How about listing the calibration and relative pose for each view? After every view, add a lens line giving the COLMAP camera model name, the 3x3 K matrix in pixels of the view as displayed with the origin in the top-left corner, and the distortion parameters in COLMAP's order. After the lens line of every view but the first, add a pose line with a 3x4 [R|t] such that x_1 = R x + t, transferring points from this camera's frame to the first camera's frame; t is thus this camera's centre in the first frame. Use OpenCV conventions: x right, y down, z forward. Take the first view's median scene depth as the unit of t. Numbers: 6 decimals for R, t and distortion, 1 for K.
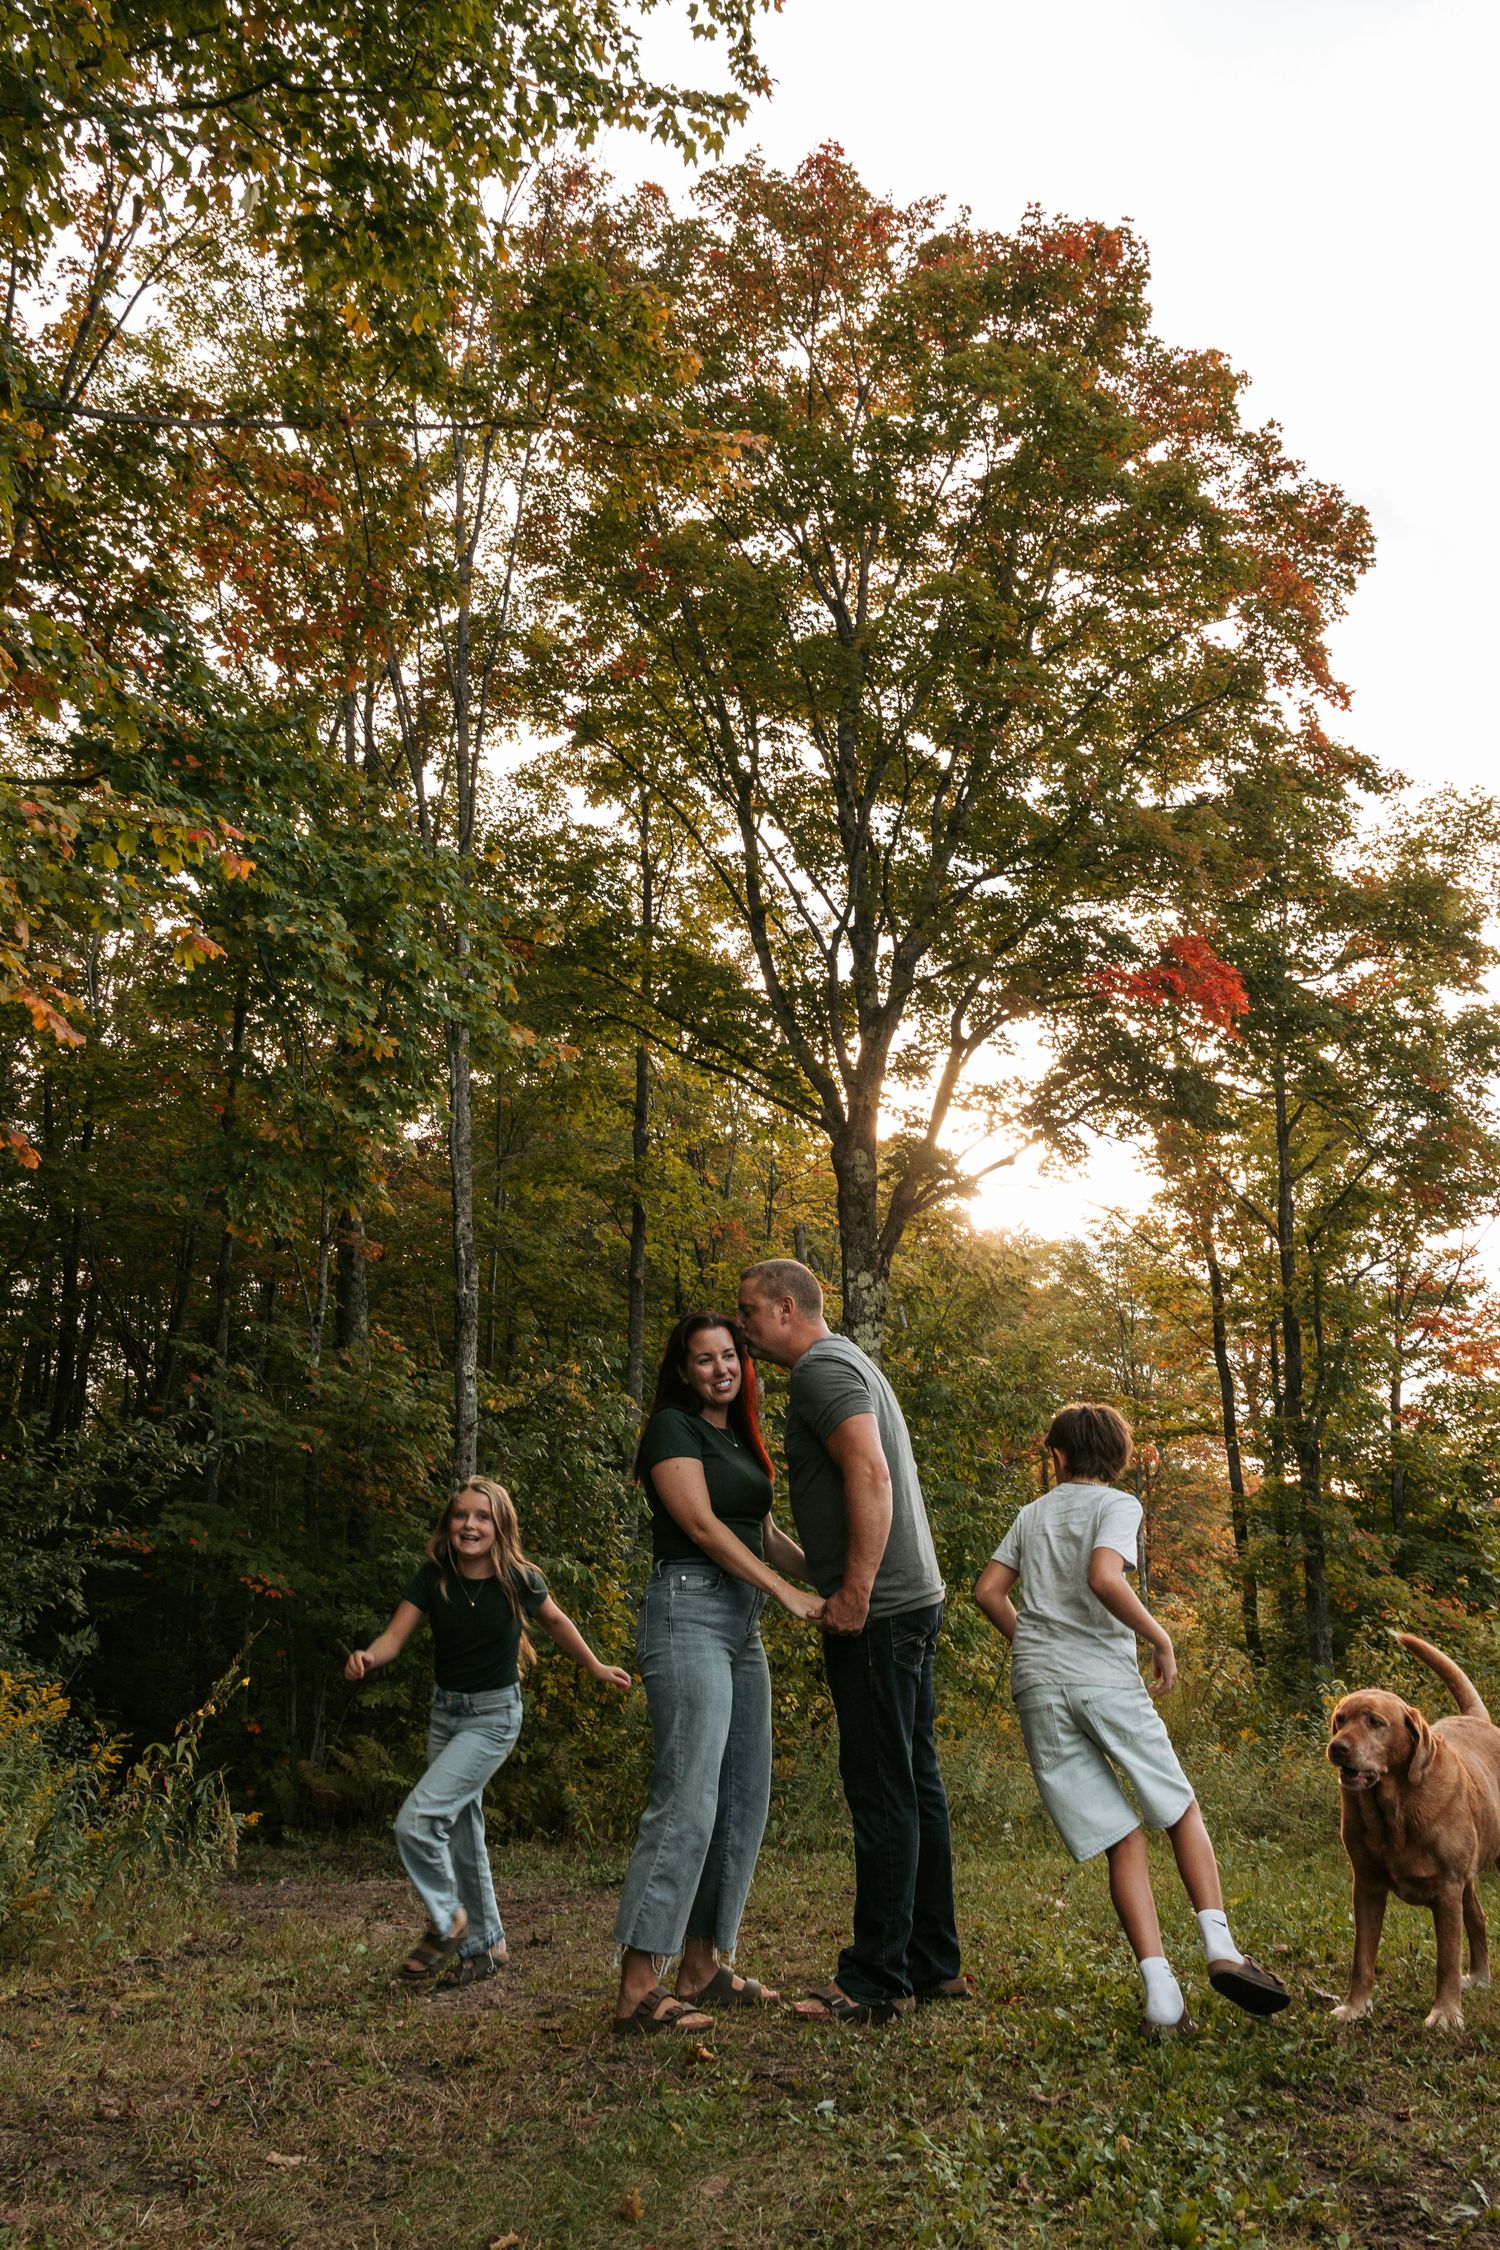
lens RADIAL K [[1903.9, 0, 750.0], [0, 1903.9, 1125.0], [0, 0, 1]] dist [-0.004702, -0.000753]
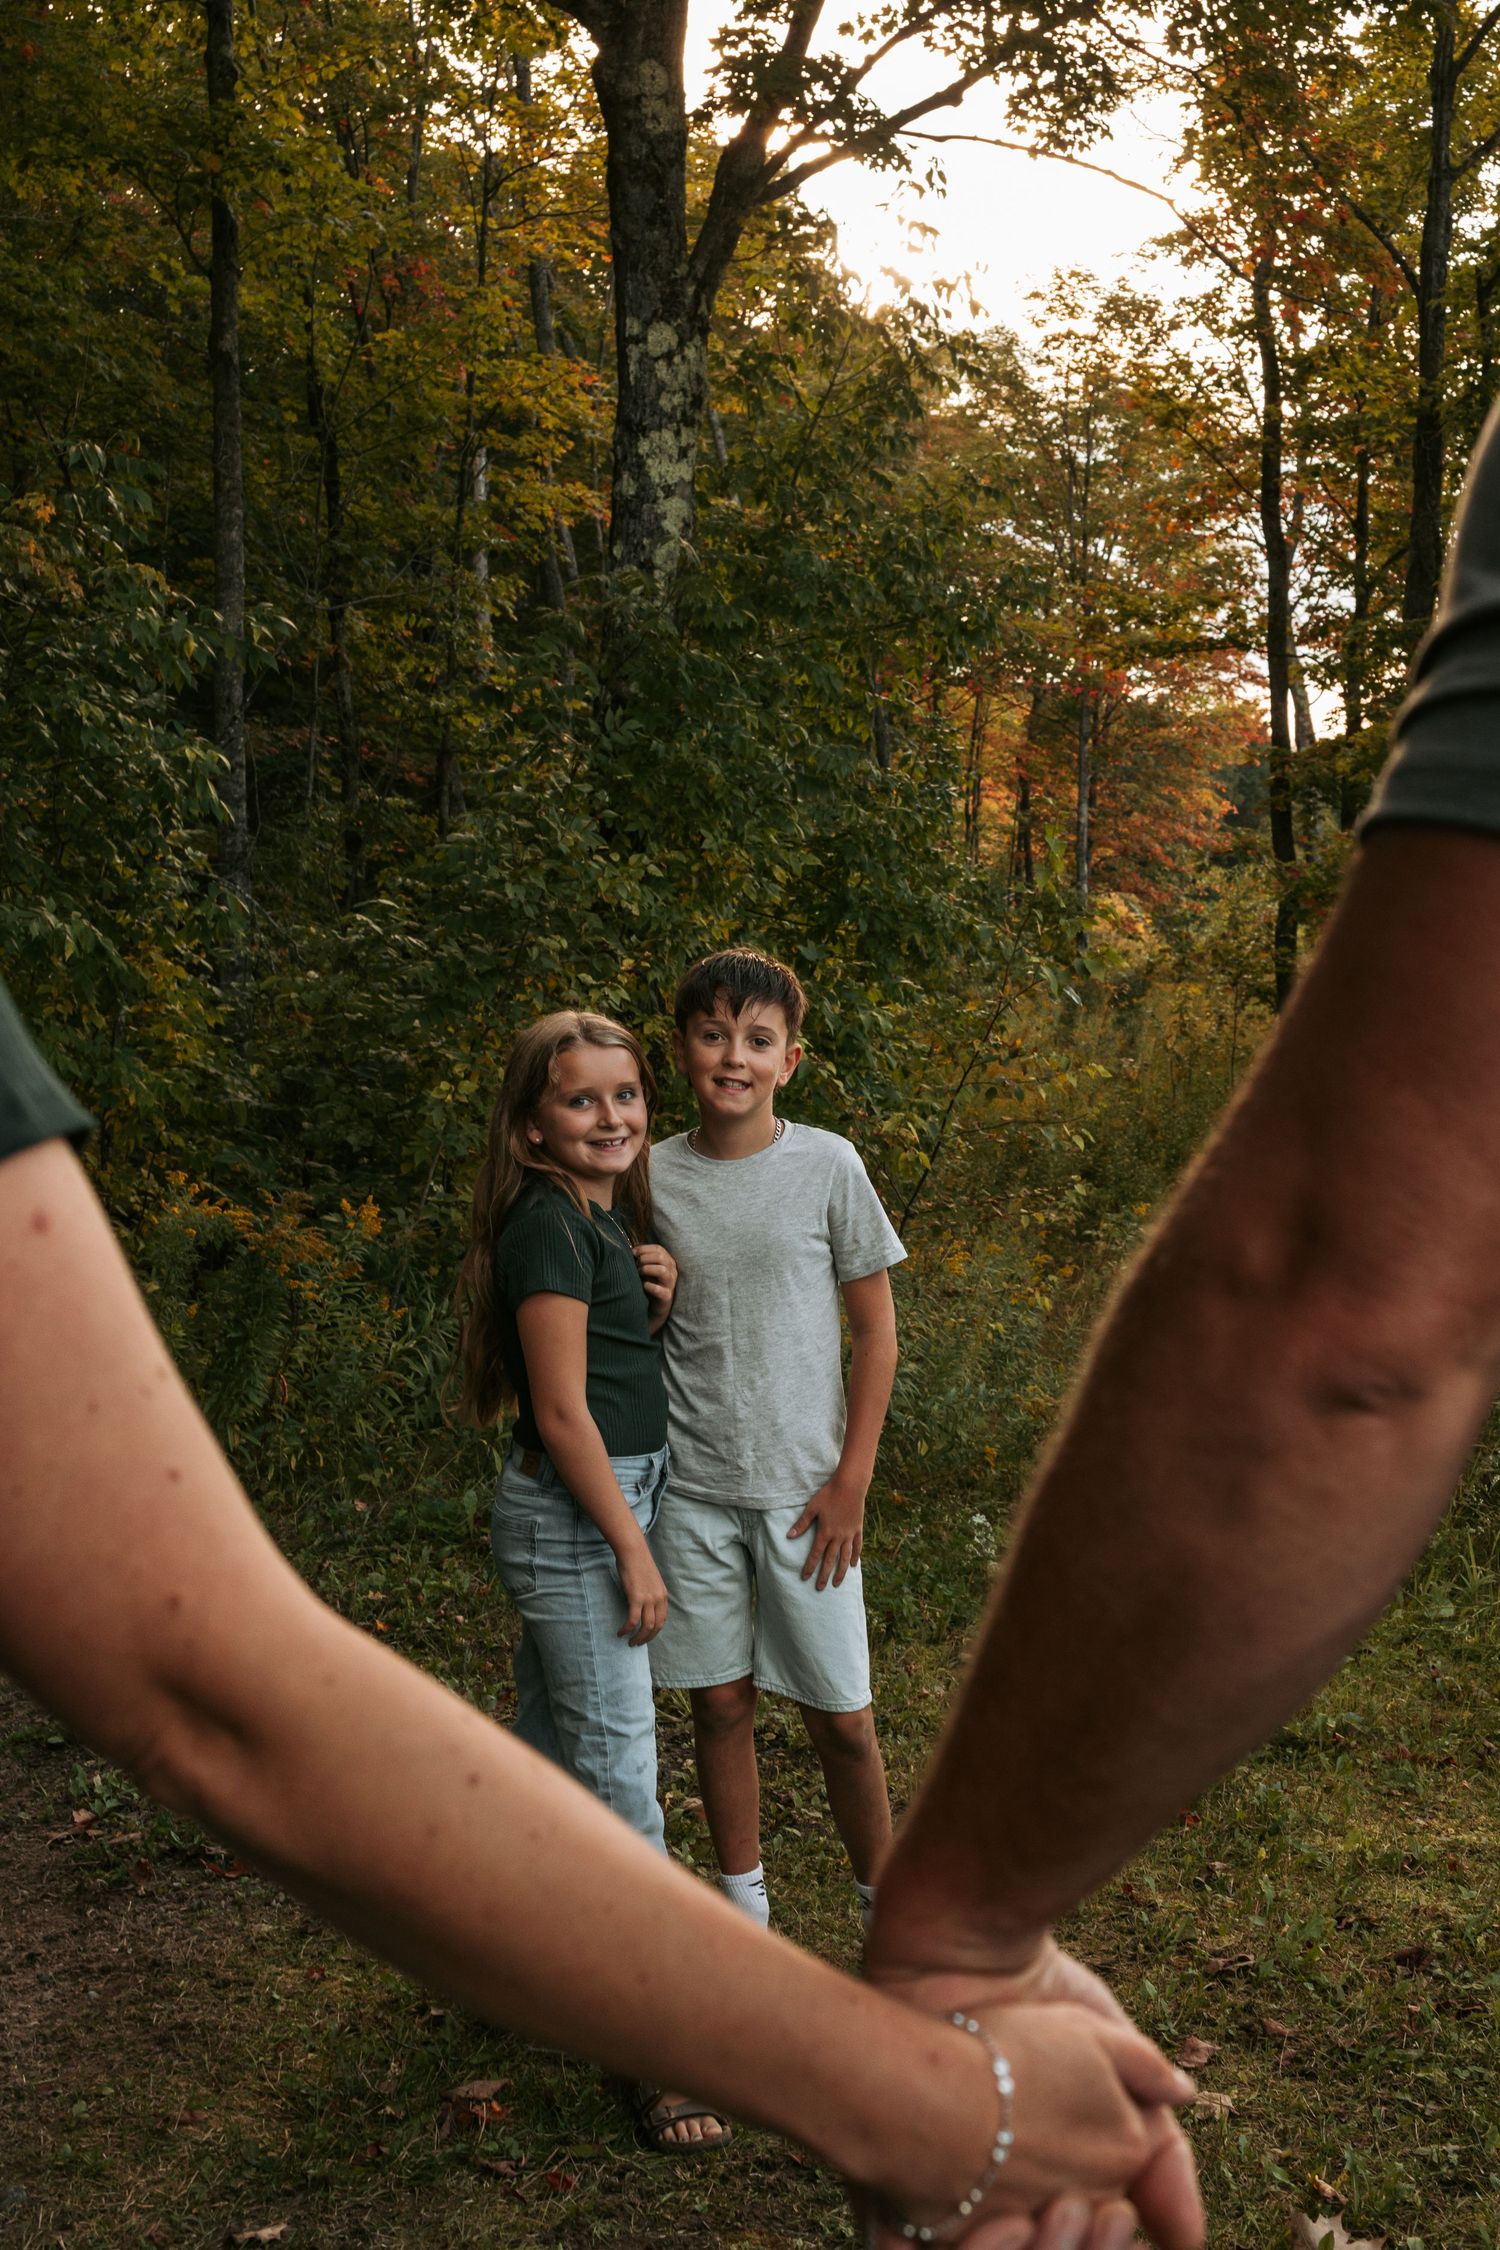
lens RADIAL K [[2623.9, 0, 750.0], [0, 2623.9, 1125.0], [0, 0, 1]] dist [-0.000791, 0.001944]
pose [[0.995480, -0.017747, 0.093303, 0.012227], [-0.014508, 0.942442, 0.334055, 0.035180], [-0.093861, -0.333899, 0.937924, 0.221494]]
